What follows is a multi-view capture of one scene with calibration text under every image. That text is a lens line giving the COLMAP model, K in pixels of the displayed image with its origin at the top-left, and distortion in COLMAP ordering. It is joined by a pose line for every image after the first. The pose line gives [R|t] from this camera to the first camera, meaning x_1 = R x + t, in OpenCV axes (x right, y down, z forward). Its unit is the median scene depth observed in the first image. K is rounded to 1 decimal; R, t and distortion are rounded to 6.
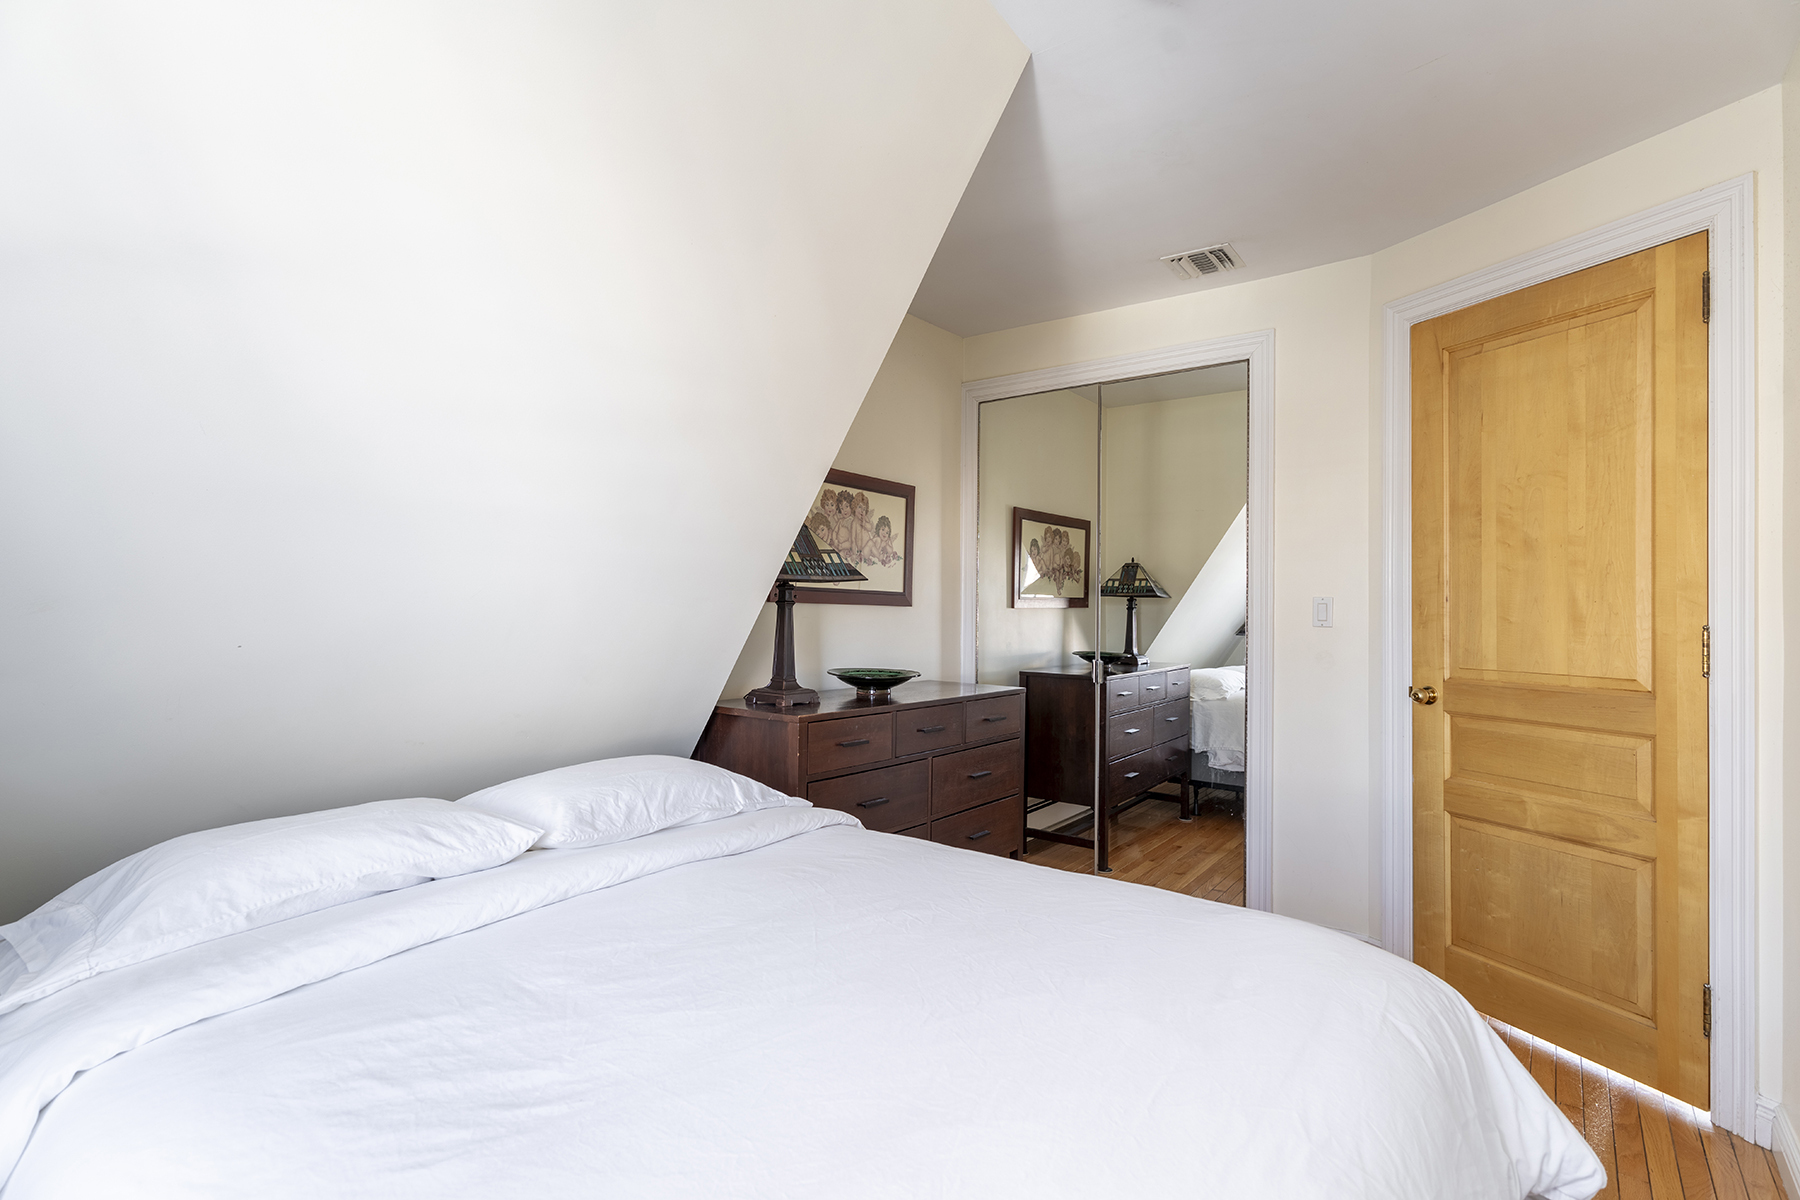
lens RADIAL K [[868.2, 0, 895.3], [0, 868.2, 603.9], [0, 0, 1]] dist [-0.000113, -0.000477]
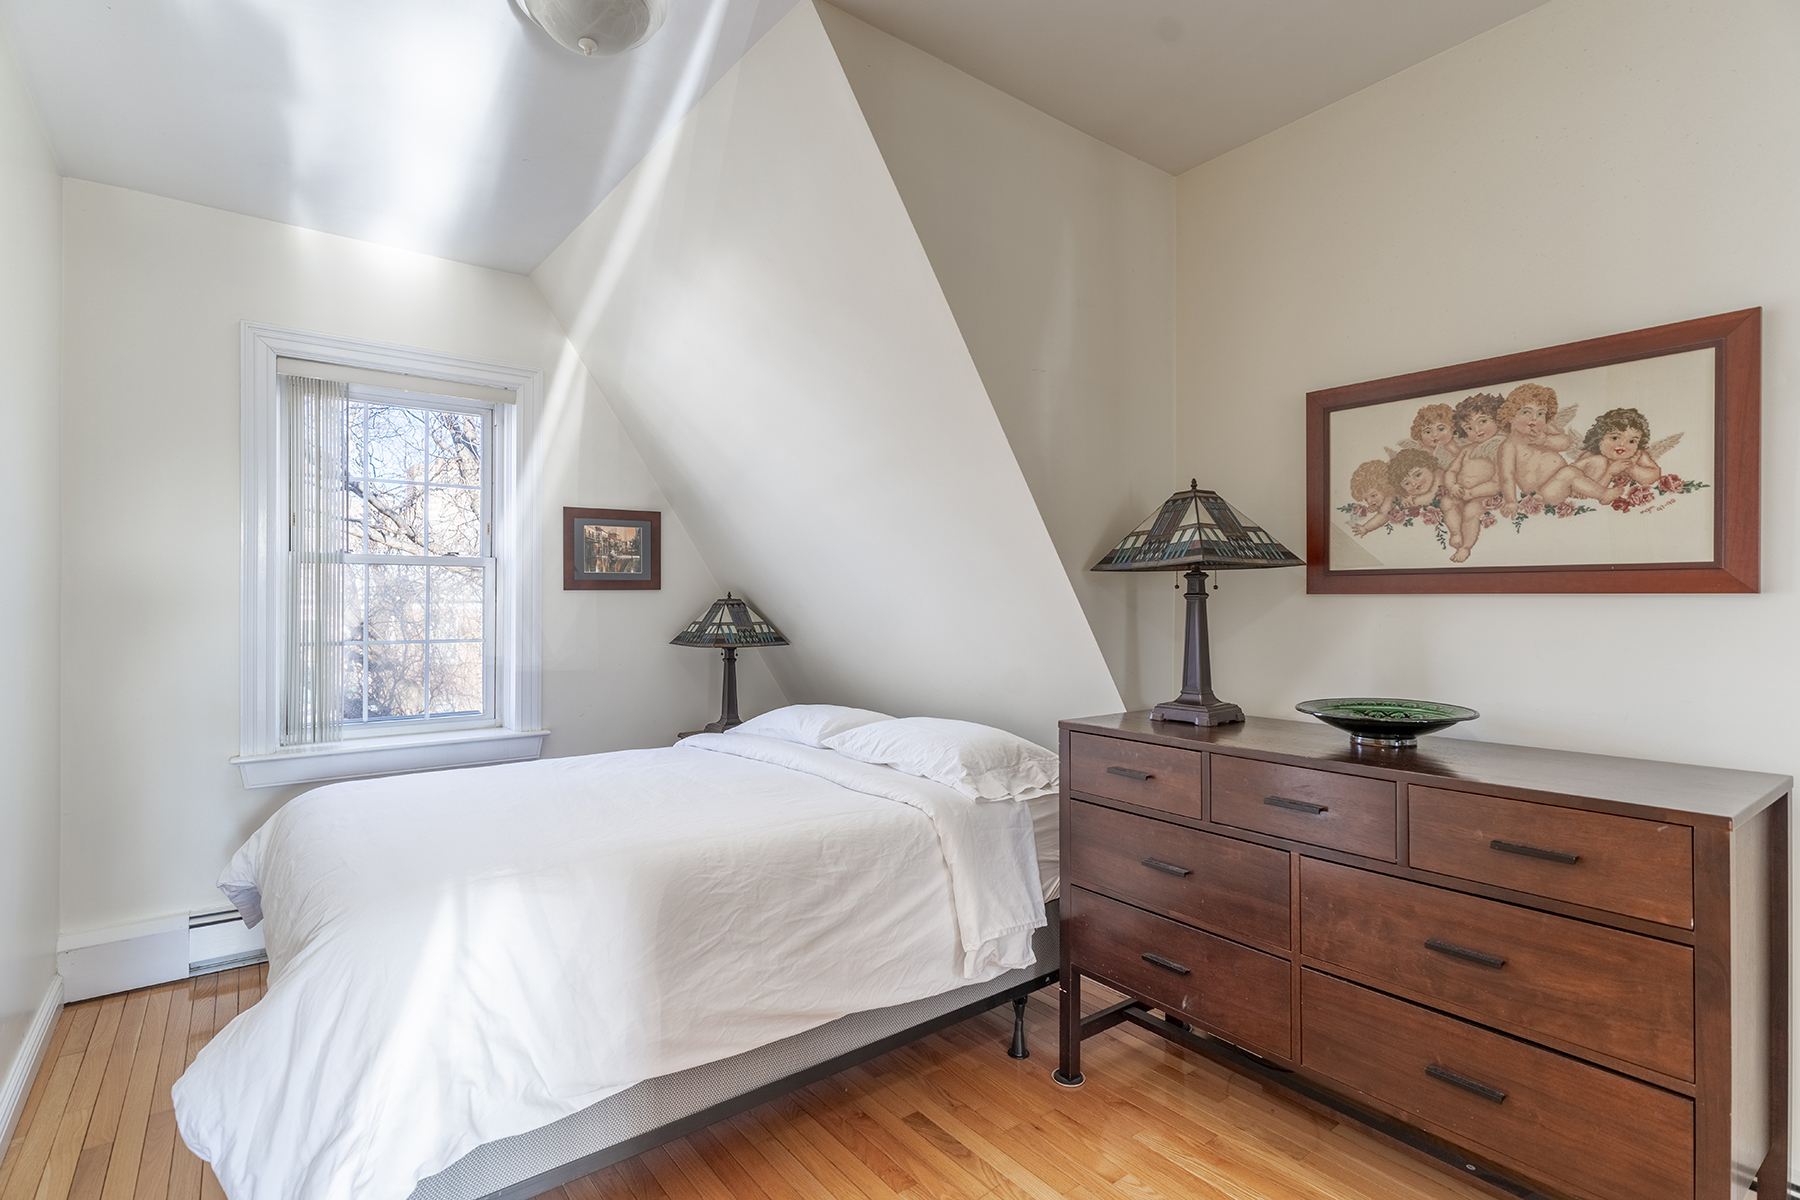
lens RADIAL K [[868.2, 0, 900.4], [0, 868.2, 603.8], [0, 0, 1]] dist [-0.000113, -0.000477]
pose [[-0.283514, -0.006179, -0.958948, 0.590529], [0.013184, 0.999860, -0.010341, 0.007805], [0.958877, -0.015575, -0.283393, 0.787940]]
